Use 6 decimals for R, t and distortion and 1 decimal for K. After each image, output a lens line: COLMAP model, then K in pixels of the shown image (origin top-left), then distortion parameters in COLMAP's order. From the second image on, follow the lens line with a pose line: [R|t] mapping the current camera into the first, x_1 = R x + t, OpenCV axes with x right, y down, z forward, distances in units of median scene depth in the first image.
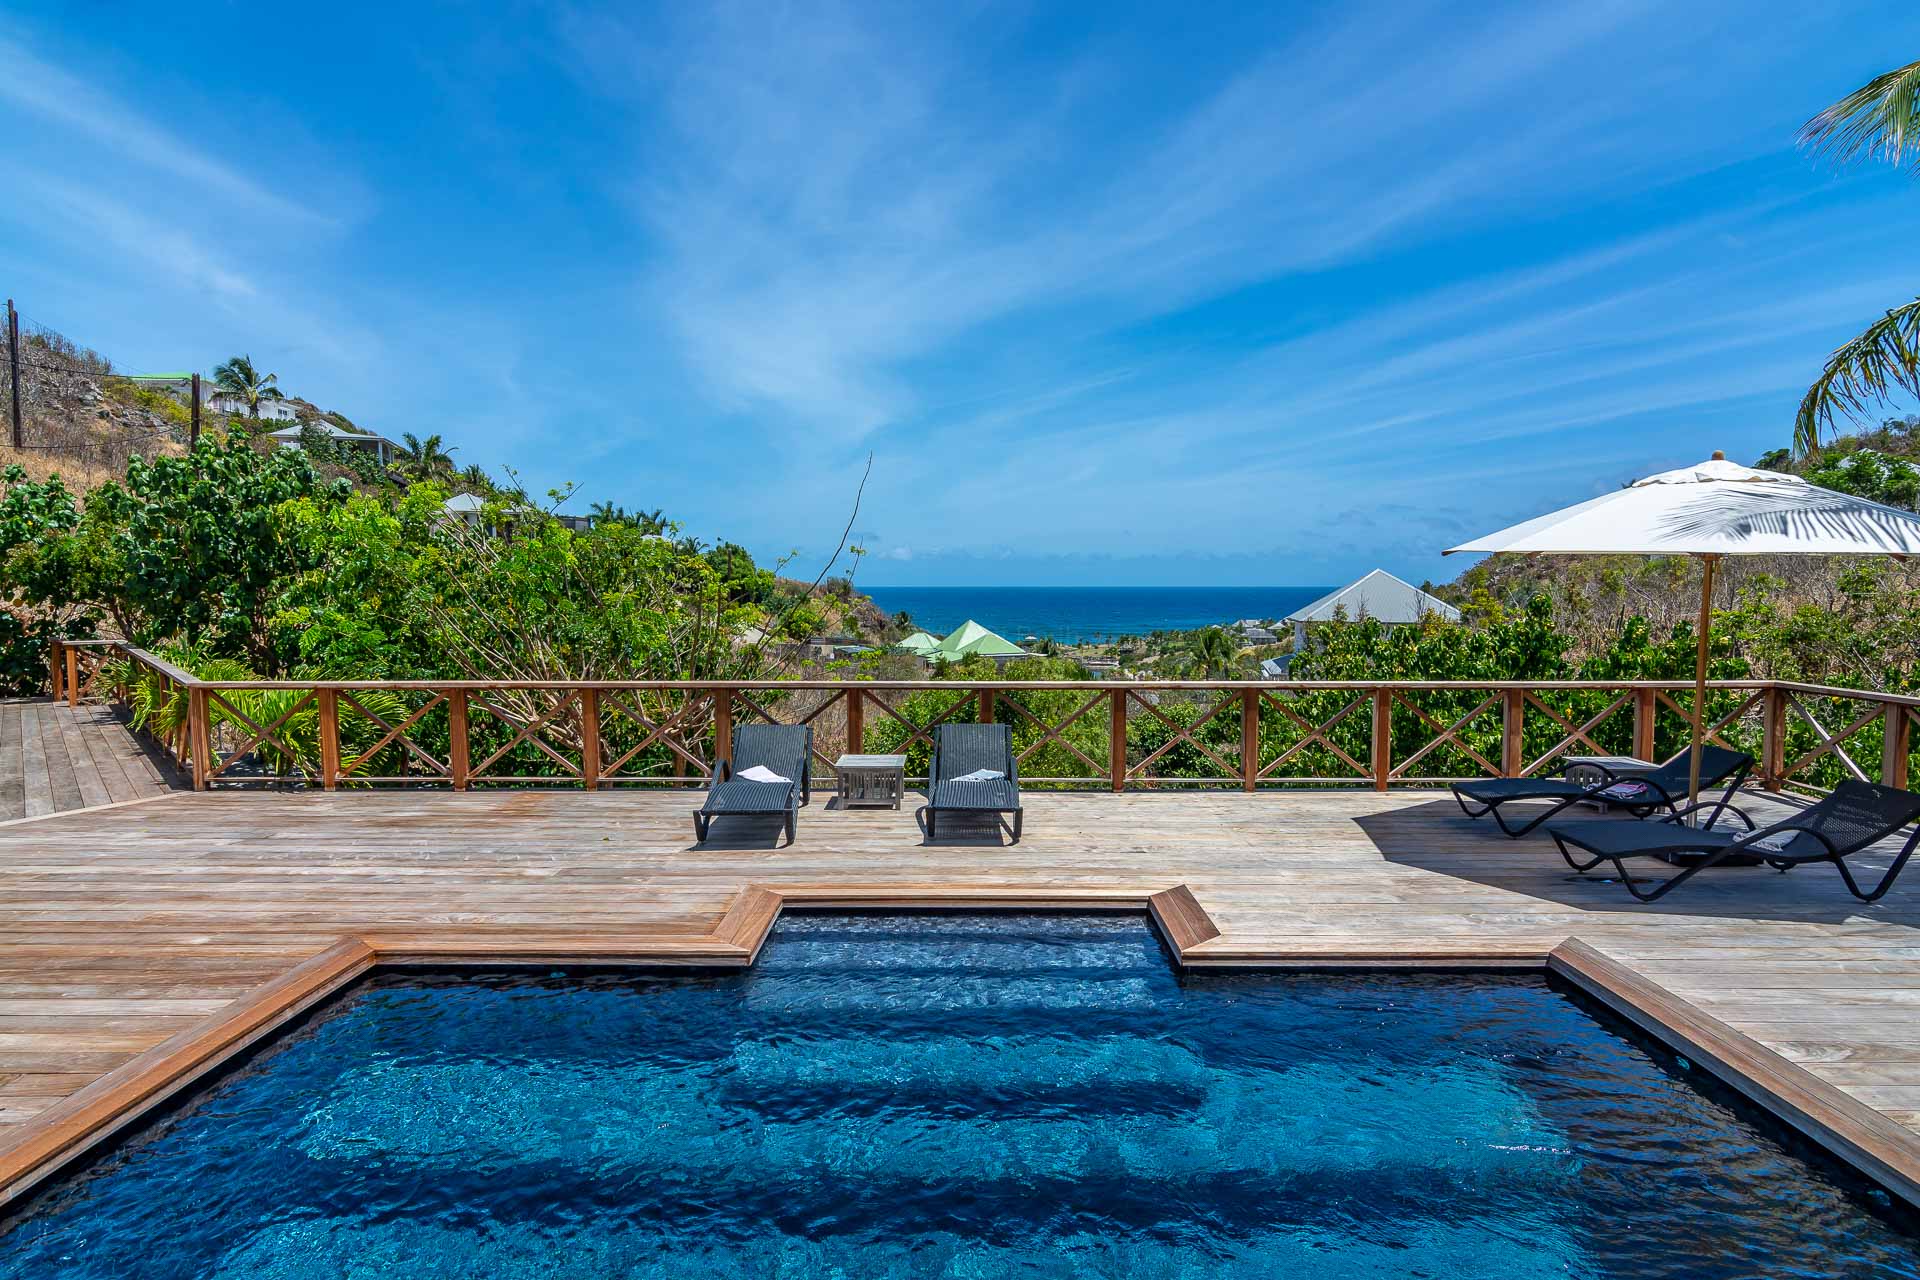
lens RADIAL K [[1037.4, 0, 960.0], [0, 1037.4, 640.0], [0, 0, 1]] dist [-0.006345, 0.000186]
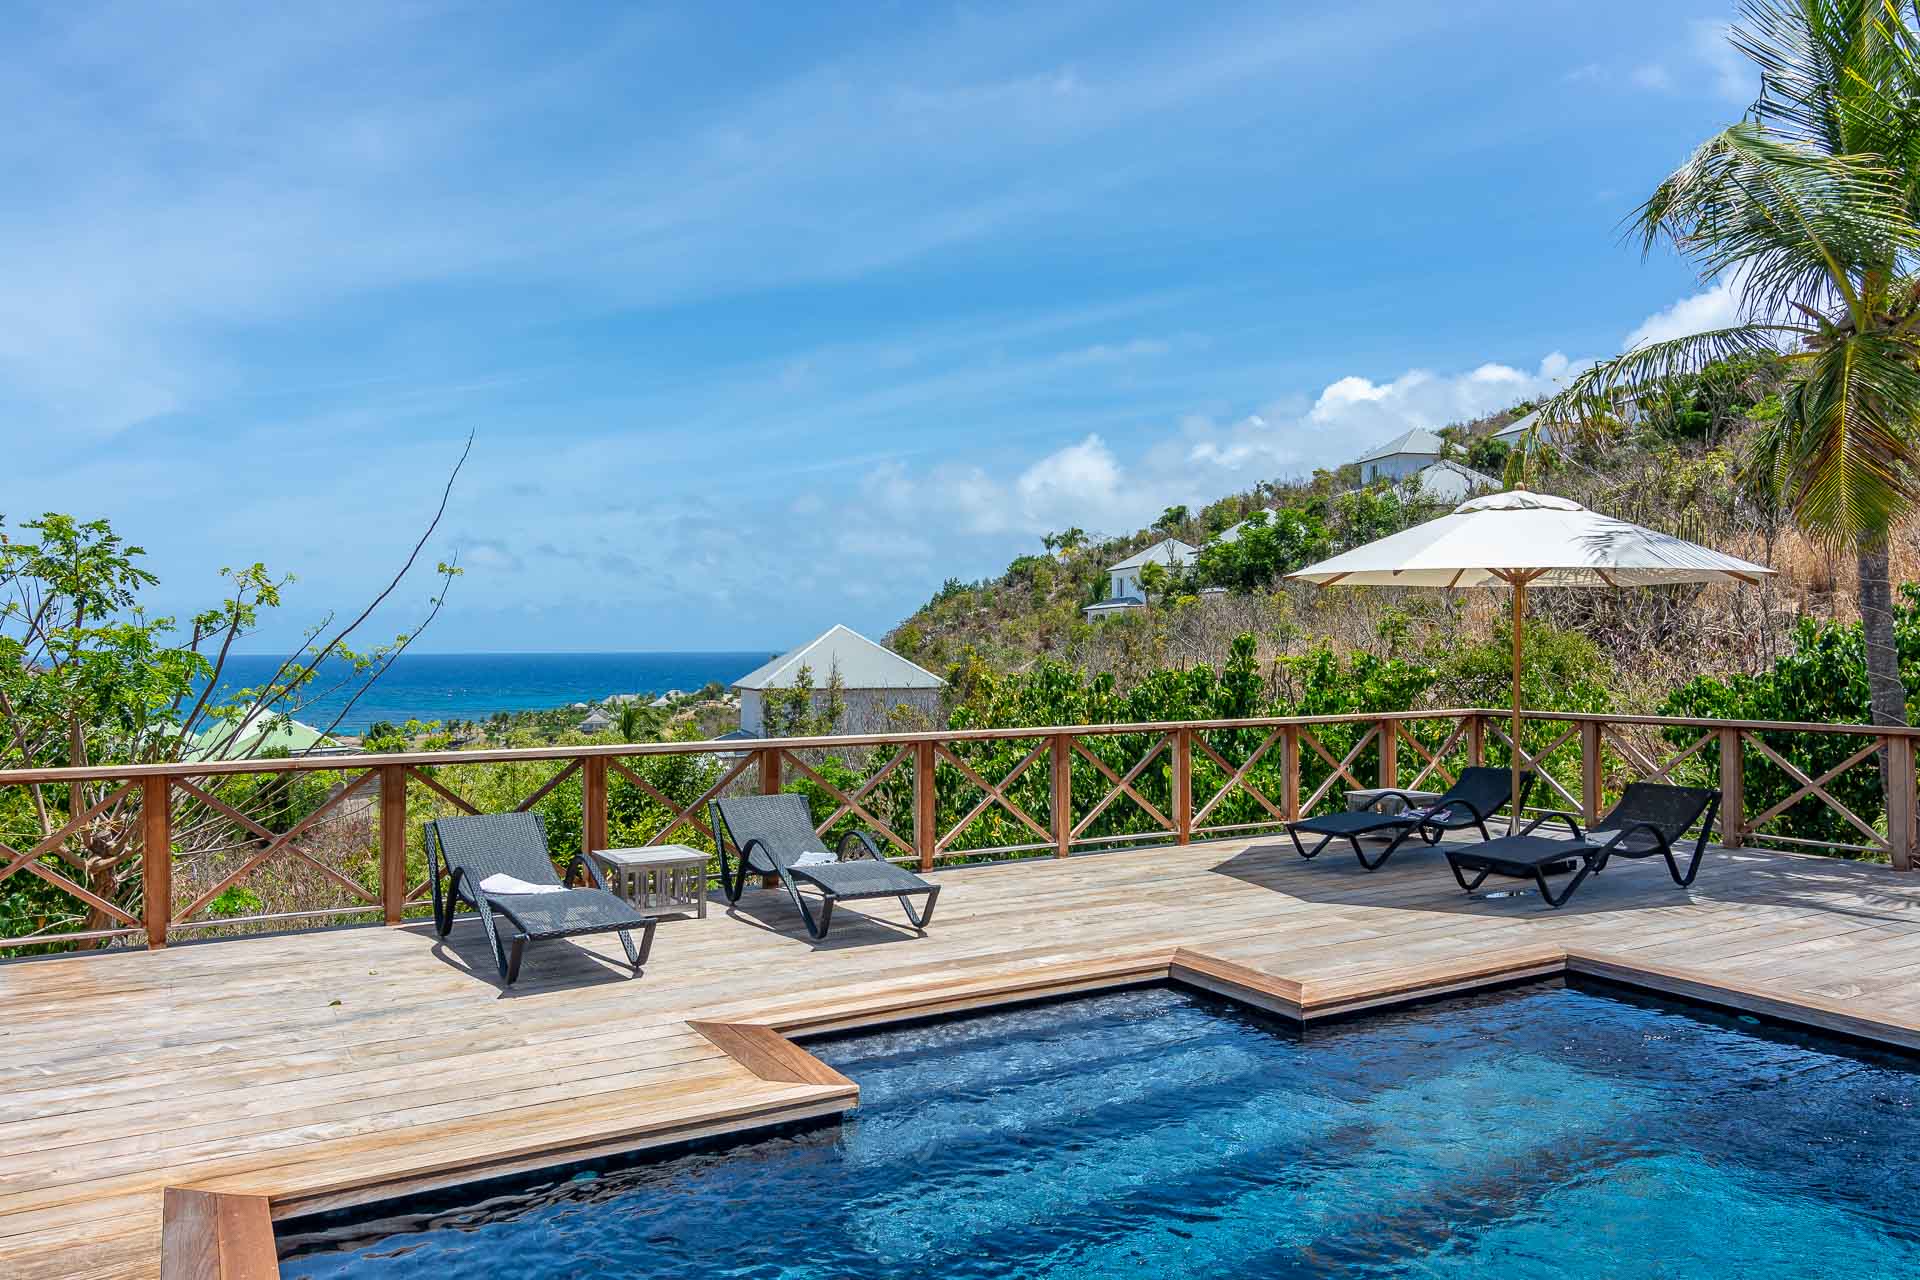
lens RADIAL K [[1312.2, 0, 954.3], [0, 1312.2, 550.9], [0, 0, 1]] dist [-0.006972, -0.003599]
pose [[0.873279, 0.027052, 0.486468, -0.458187], [0.034618, 0.992489, -0.117337, 0.019728], [-0.485988, 0.119308, 0.865783, 0.064837]]
